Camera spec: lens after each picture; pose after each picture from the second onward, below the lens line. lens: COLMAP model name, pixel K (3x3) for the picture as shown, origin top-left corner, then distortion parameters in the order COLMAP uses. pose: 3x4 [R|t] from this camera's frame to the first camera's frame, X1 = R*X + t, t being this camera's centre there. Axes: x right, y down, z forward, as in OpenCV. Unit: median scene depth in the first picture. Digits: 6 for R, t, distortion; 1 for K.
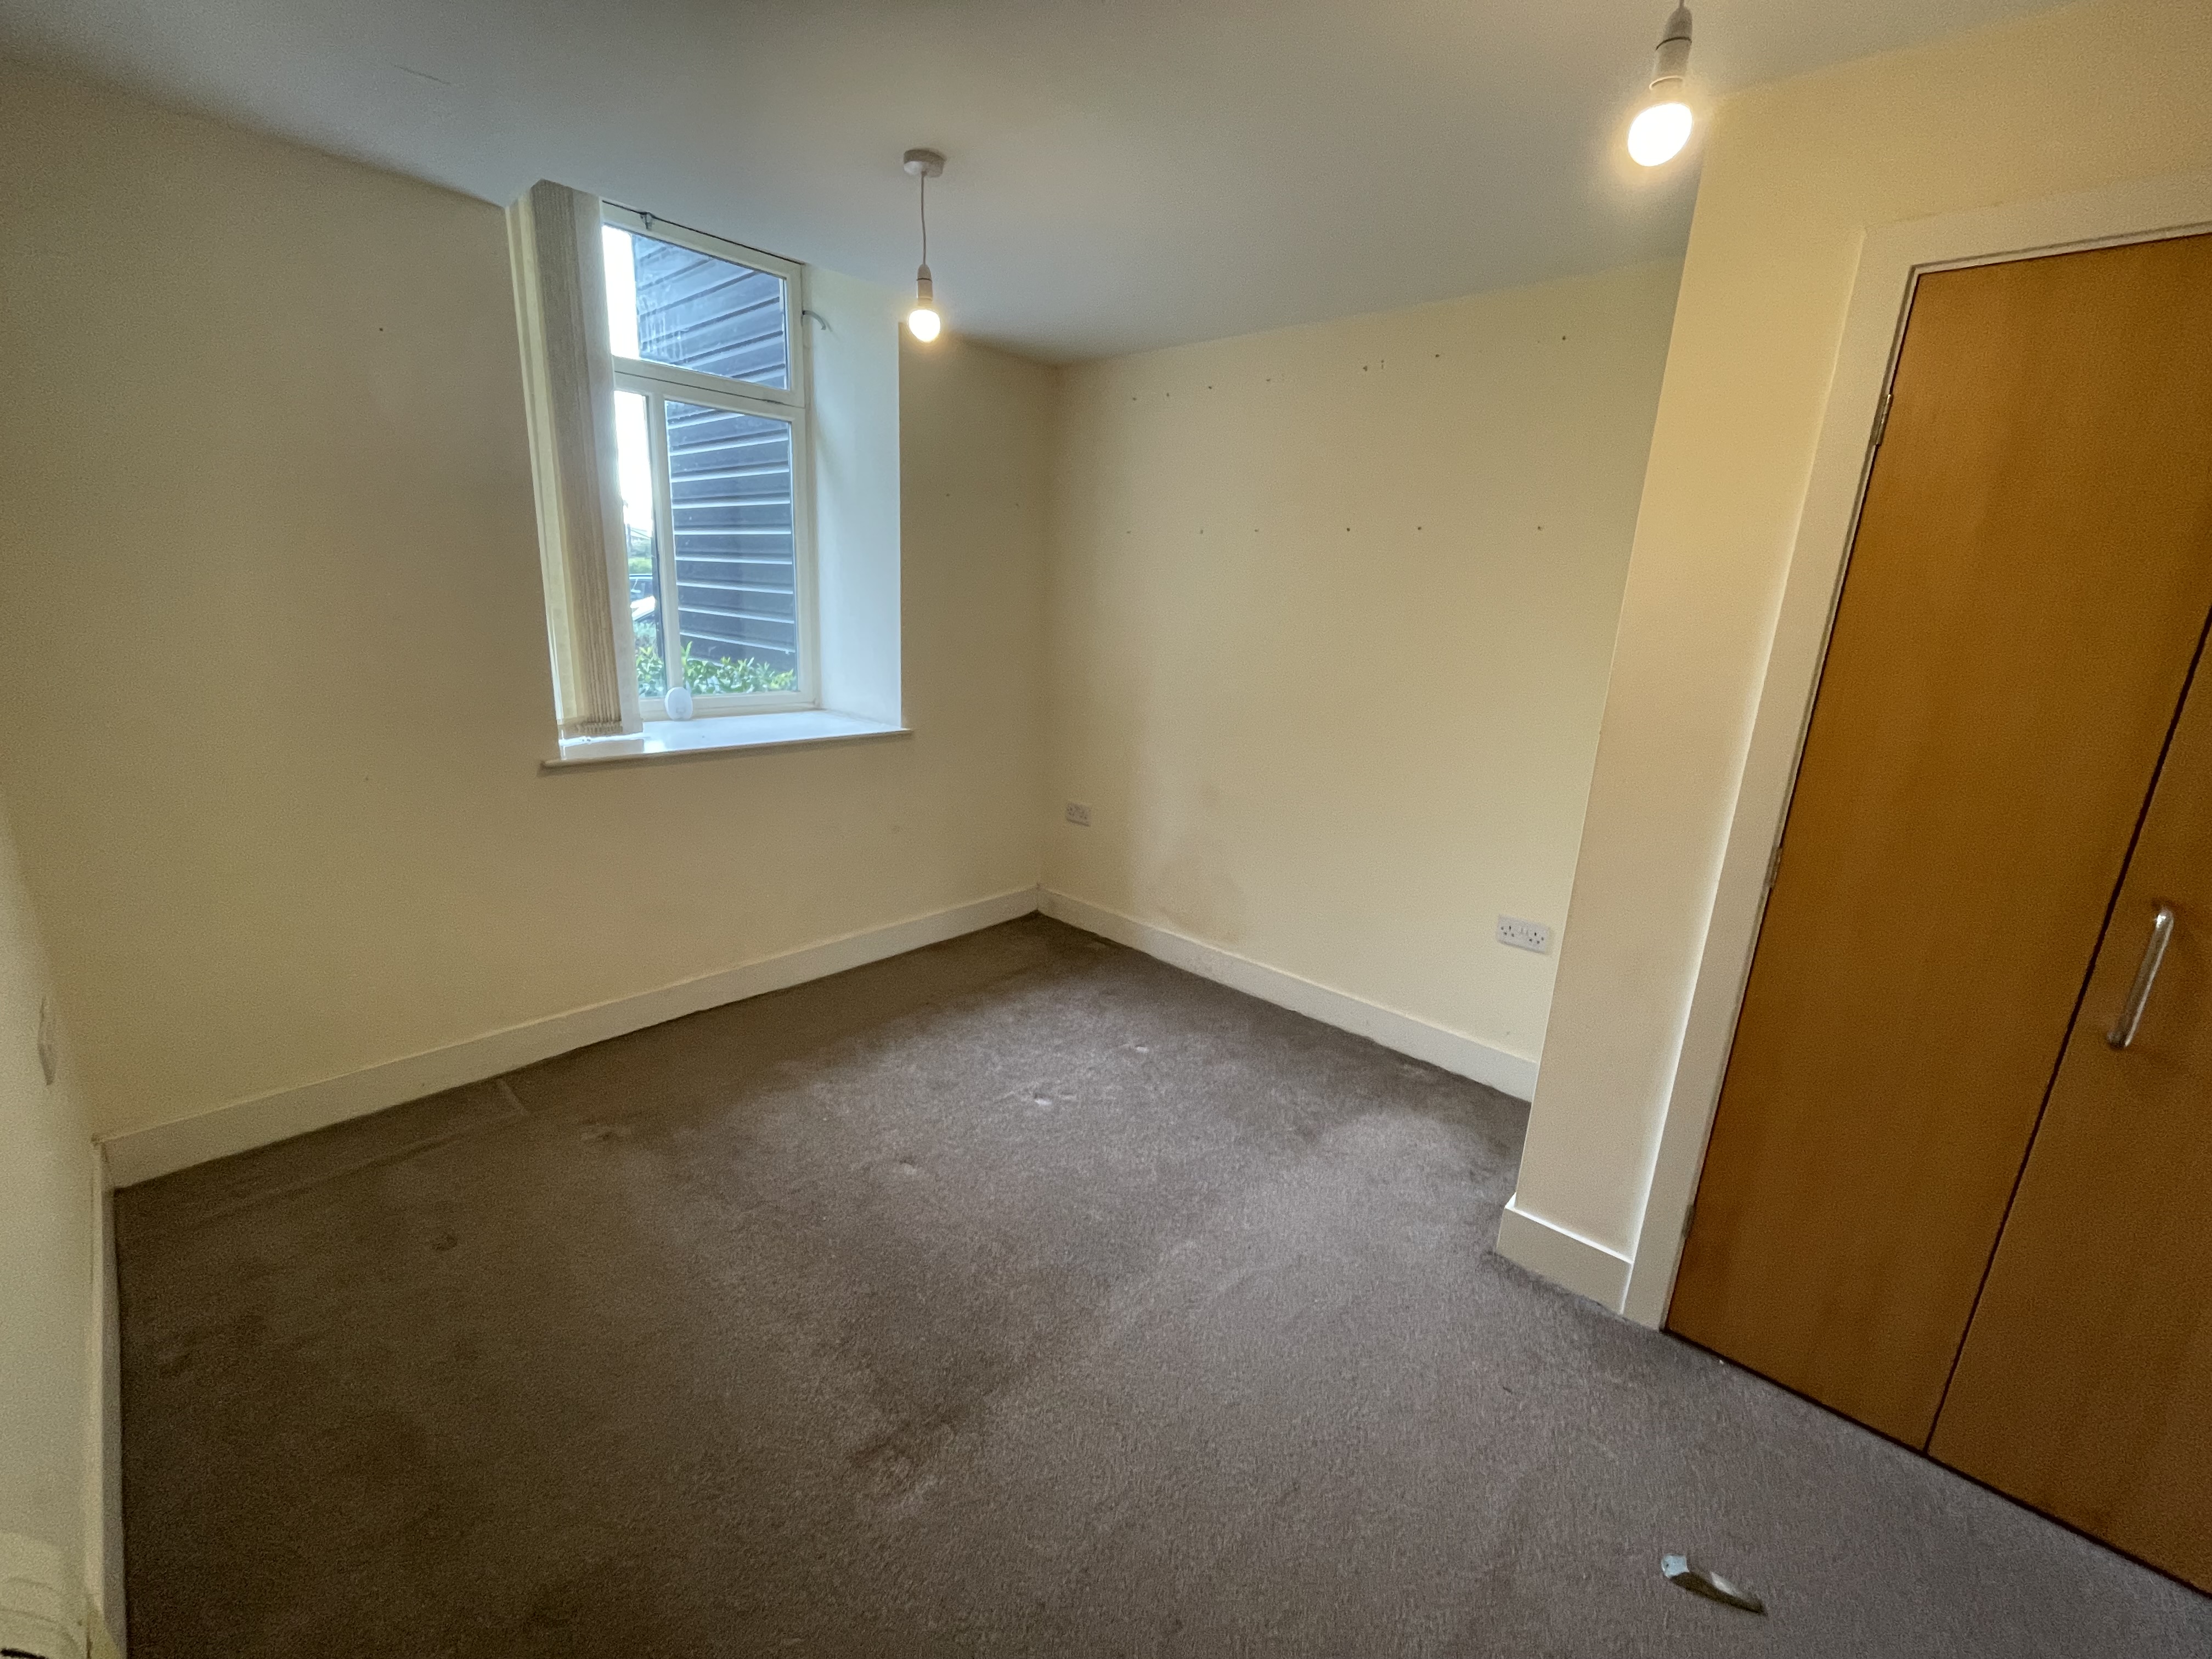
lens RADIAL K [[911.4, 0, 1108.8], [0, 911.4, 822.7], [0, 0, 1]] dist [0.006899, 0.000041]
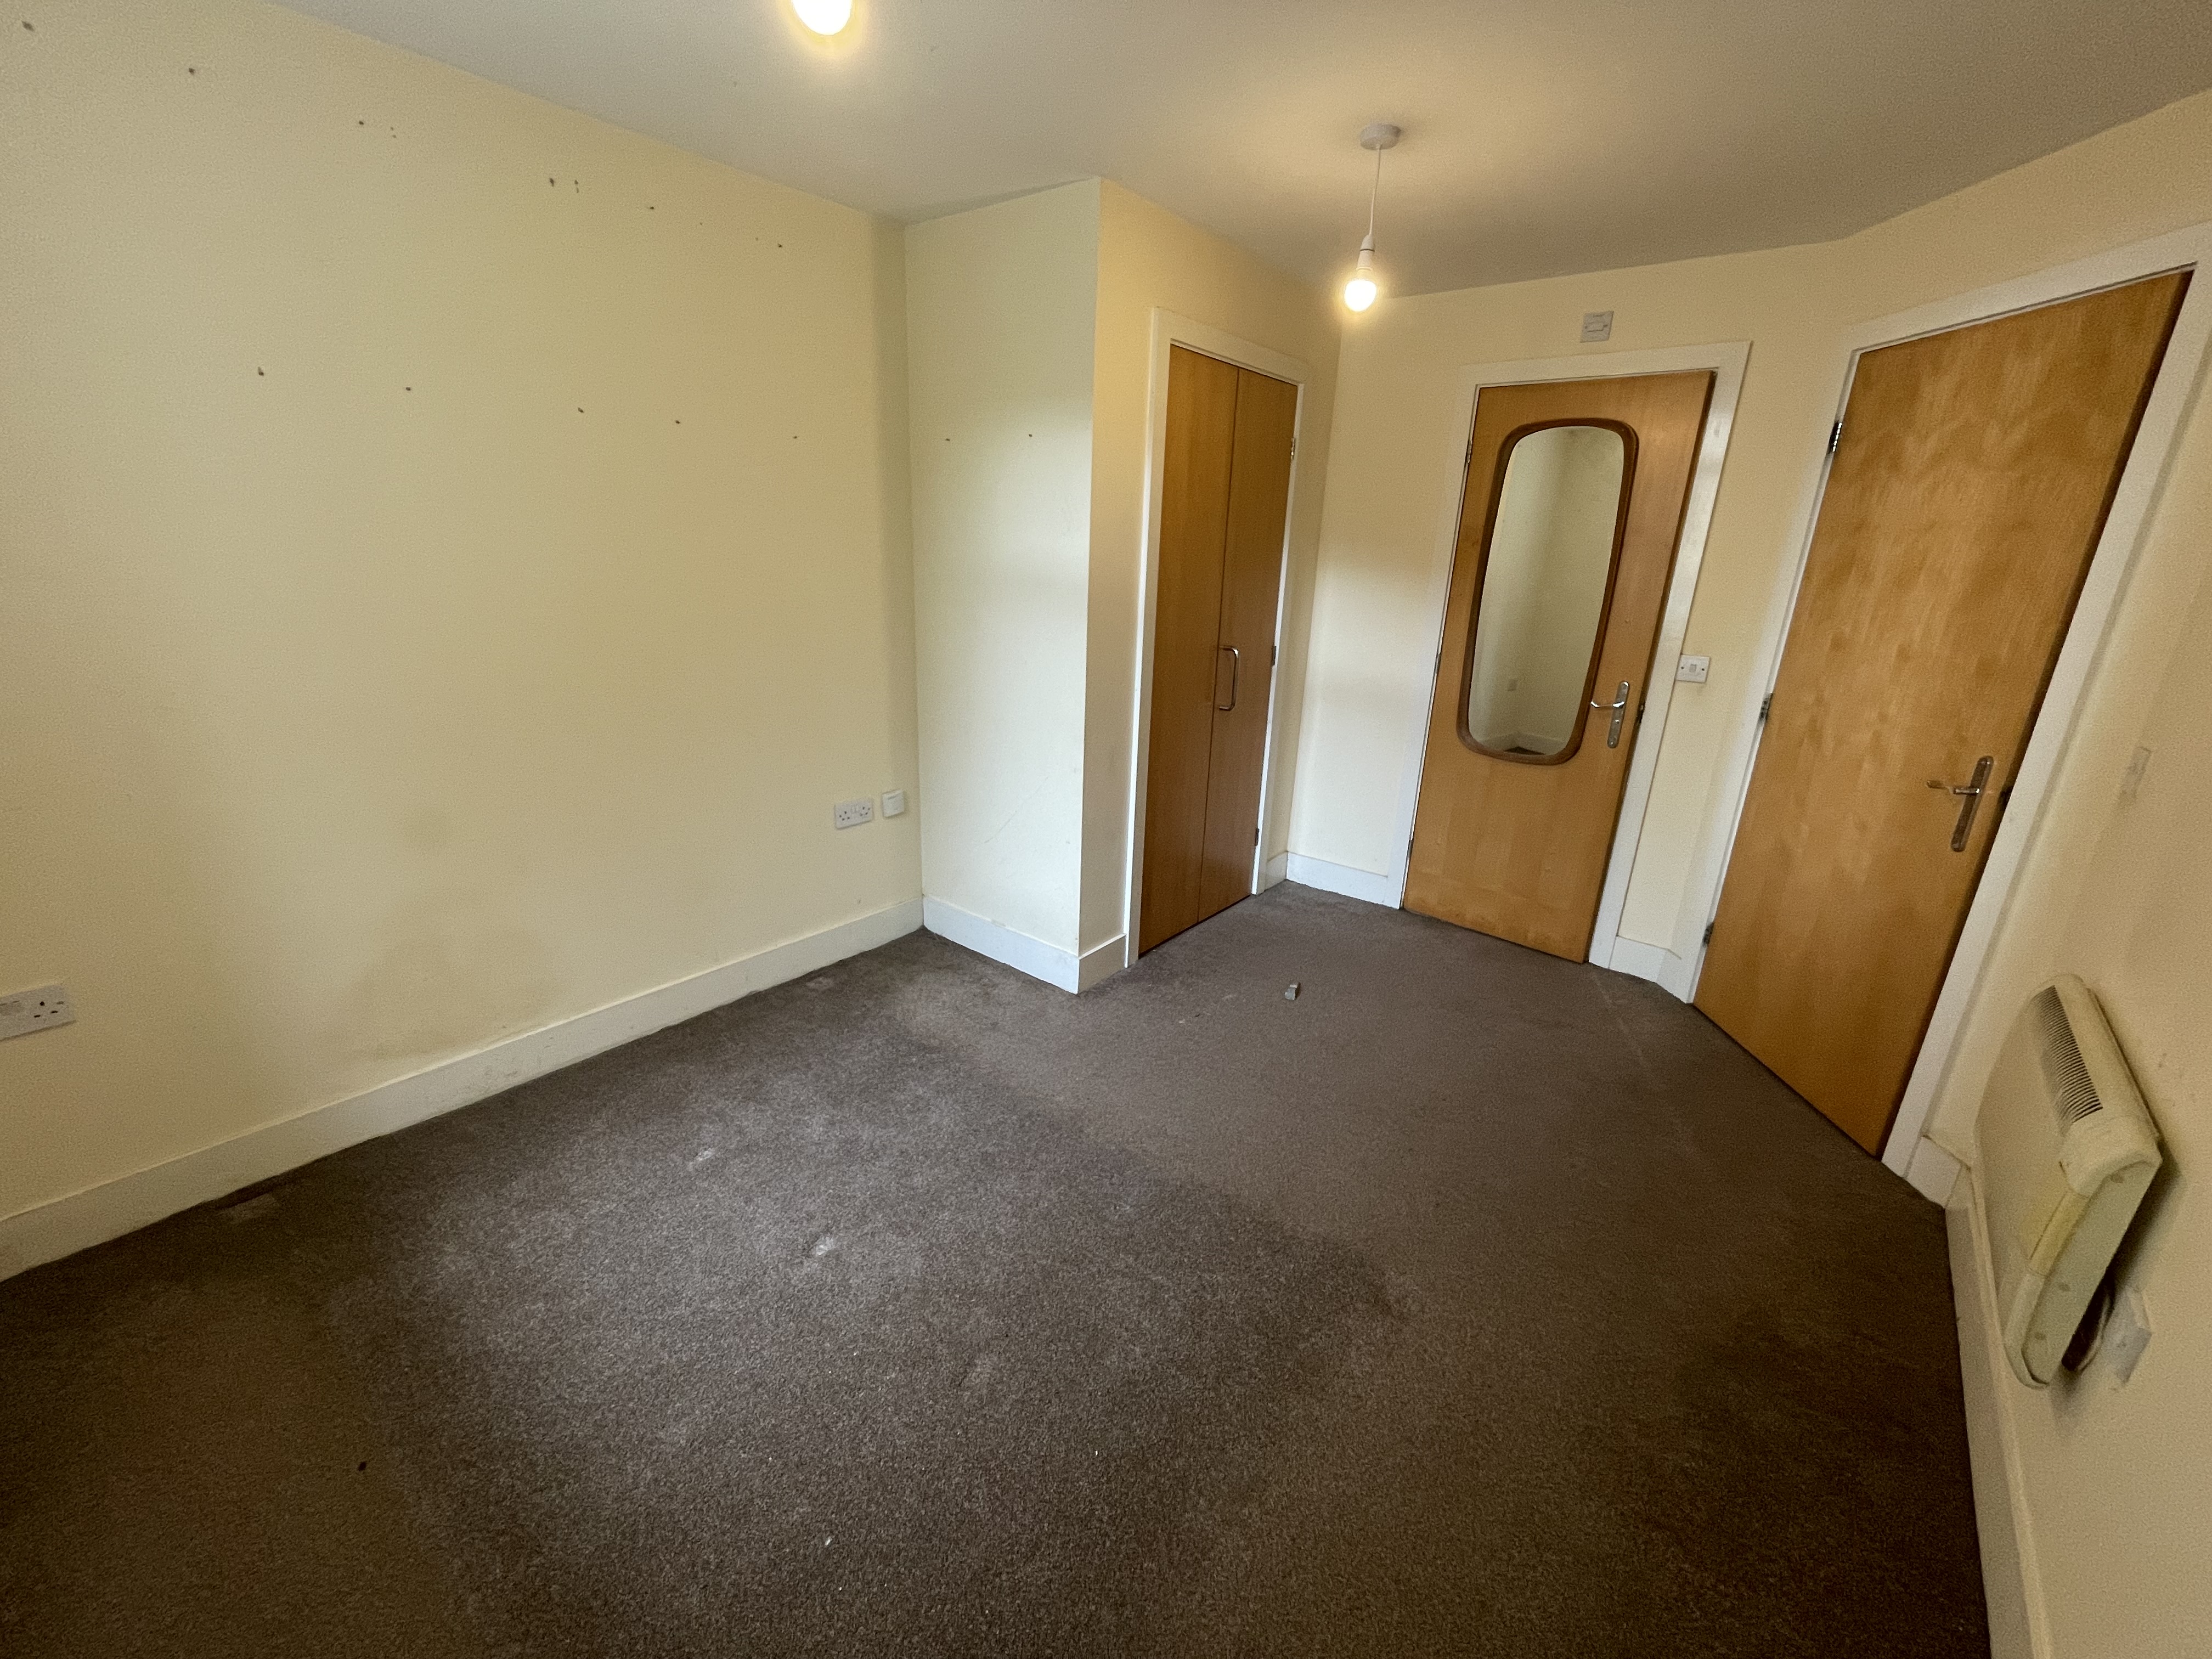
lens RADIAL K [[894.9, 0, 1116.2], [0, 894.9, 823.3], [0, 0, 1]] dist [-0.000653, -0.000061]
pose [[-0.070444, -0.346992, 0.935219, -0.596941], [0.201678, 0.913232, 0.354025, -0.189181], [-0.976915, 0.213552, 0.005649, 0.667986]]
